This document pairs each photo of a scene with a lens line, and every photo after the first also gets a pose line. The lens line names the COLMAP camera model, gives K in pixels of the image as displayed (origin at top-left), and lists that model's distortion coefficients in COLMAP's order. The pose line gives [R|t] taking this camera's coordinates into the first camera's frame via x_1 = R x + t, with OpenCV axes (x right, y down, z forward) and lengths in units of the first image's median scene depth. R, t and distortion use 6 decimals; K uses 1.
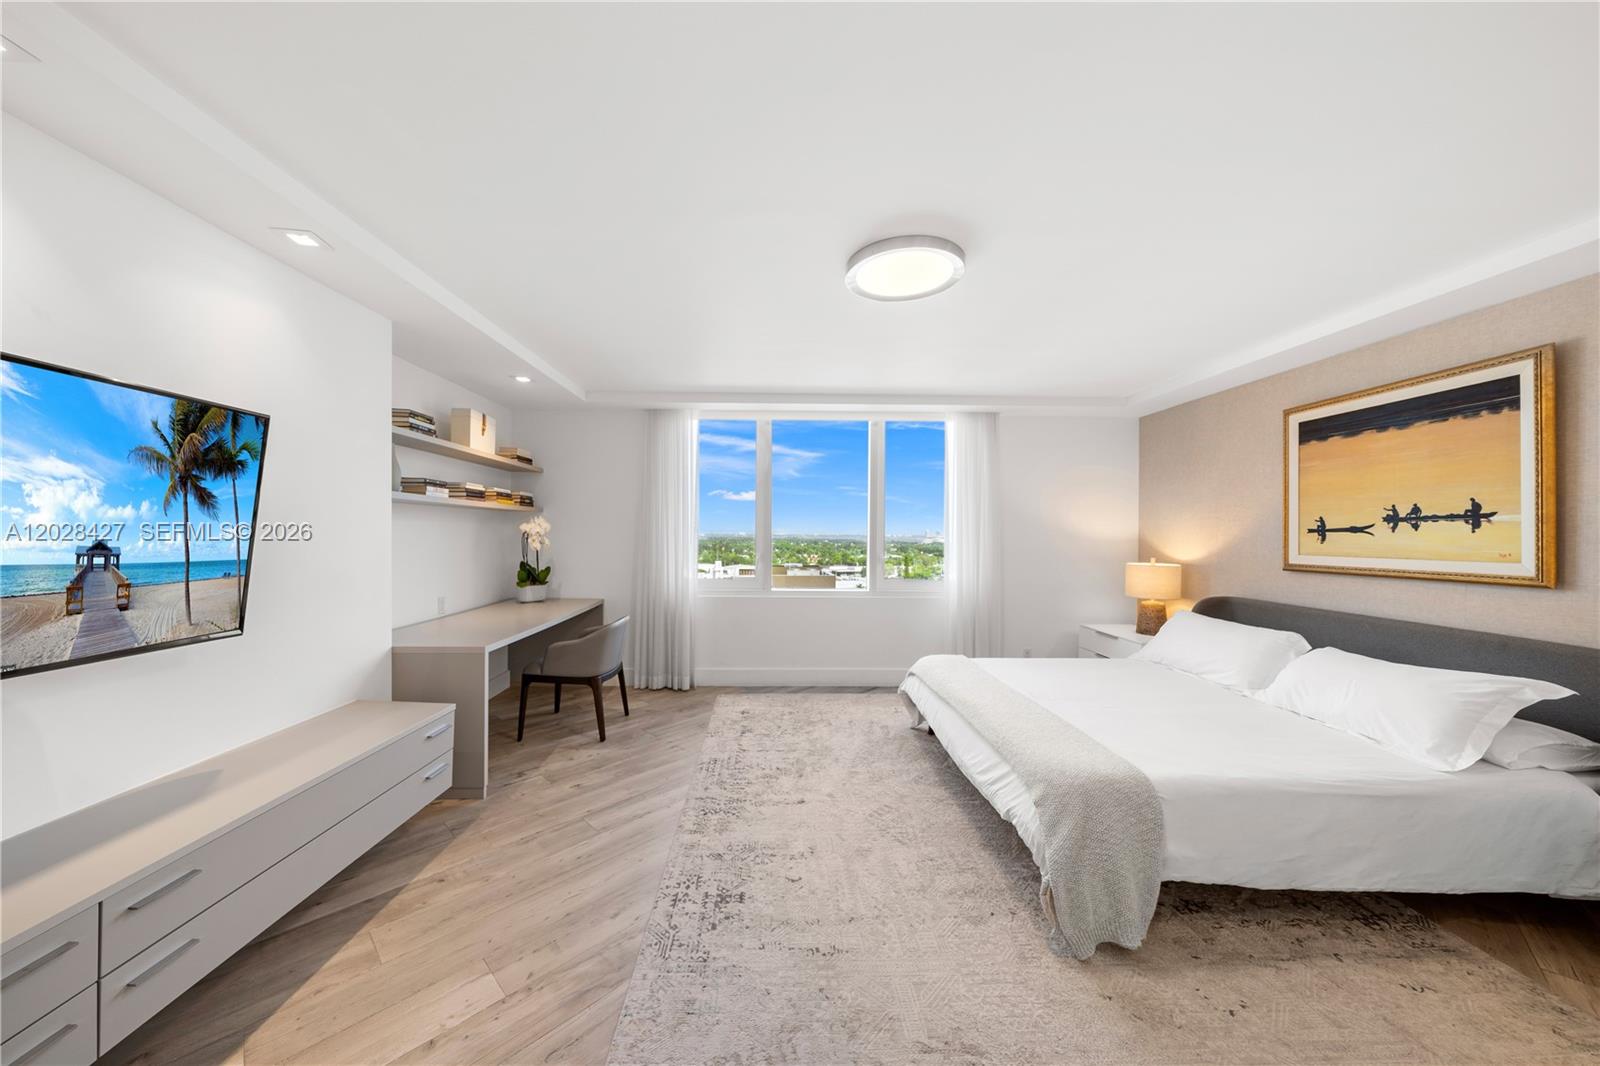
lens RADIAL K [[556.1, 0, 782.0], [0, 556.1, 532.4], [0, 0, 1]] dist [-0.001343, -0.000189]
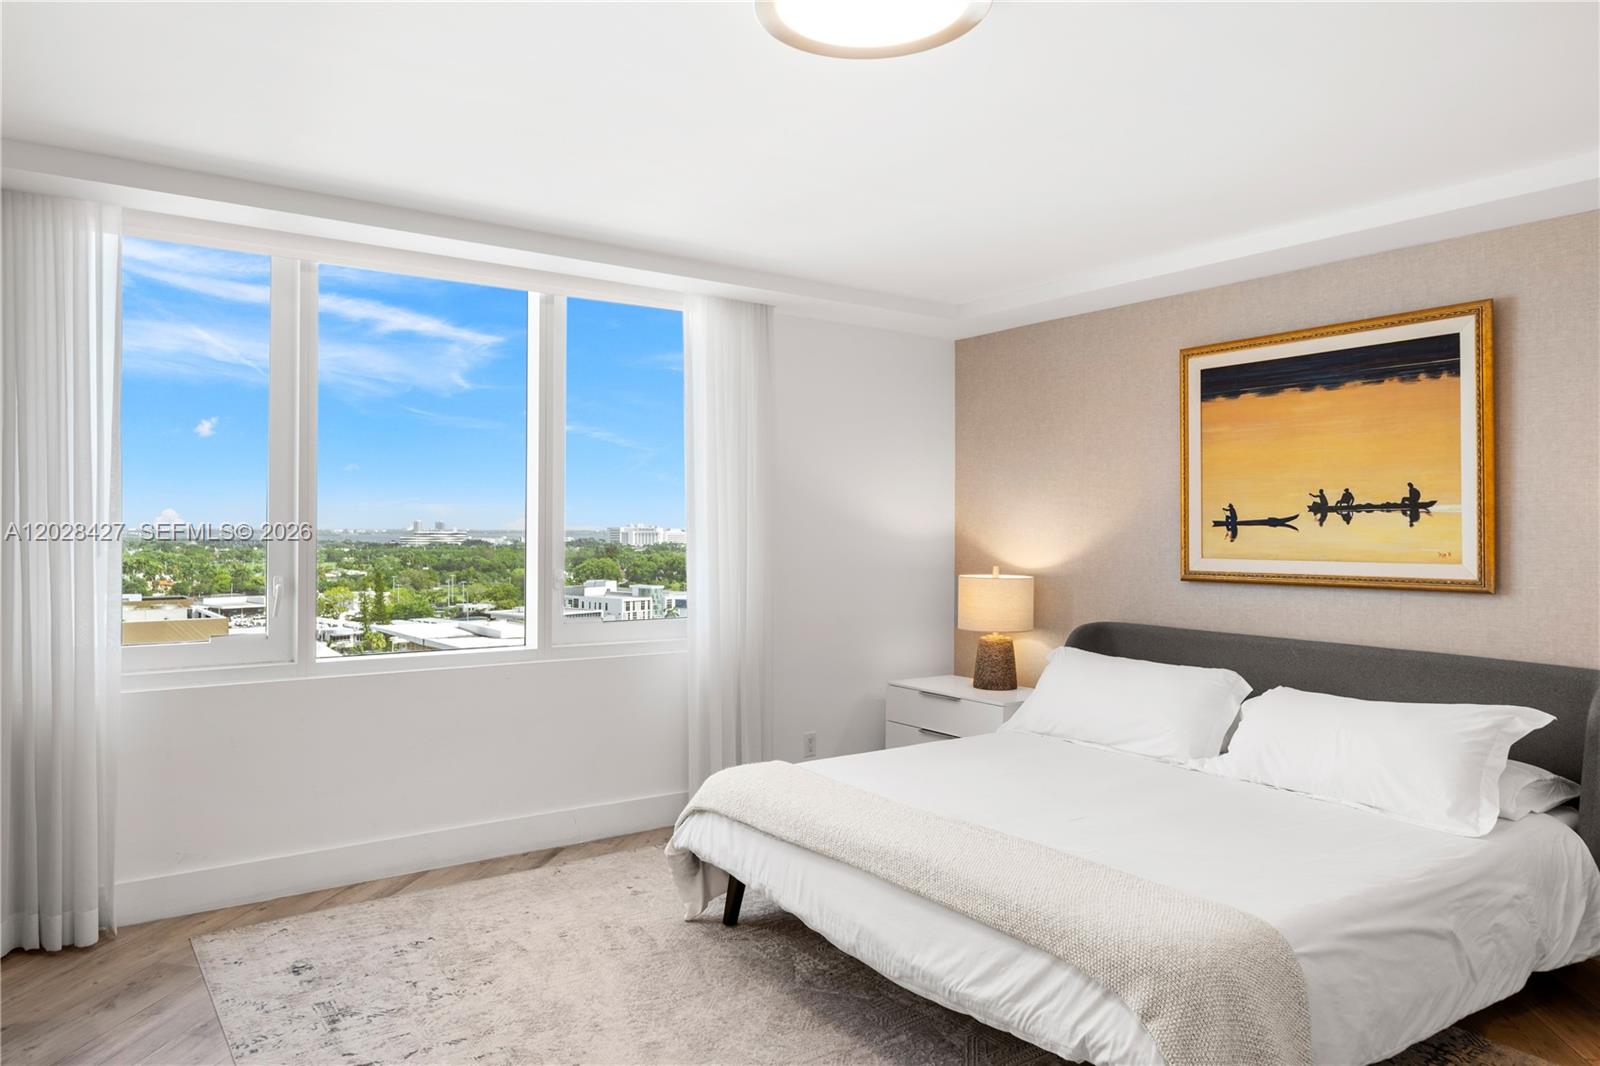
lens RADIAL K [[1053.9, 0, 791.8], [0, 1053.9, 523.7], [0, 0, 1]] dist [0.001900, 0.002737]
pose [[0.825573, 0.000170, 0.564295, -0.257965], [0.000016, 1.000000, -0.000324, -0.002622], [-0.564295, 0.000276, 0.825573, 0.198242]]
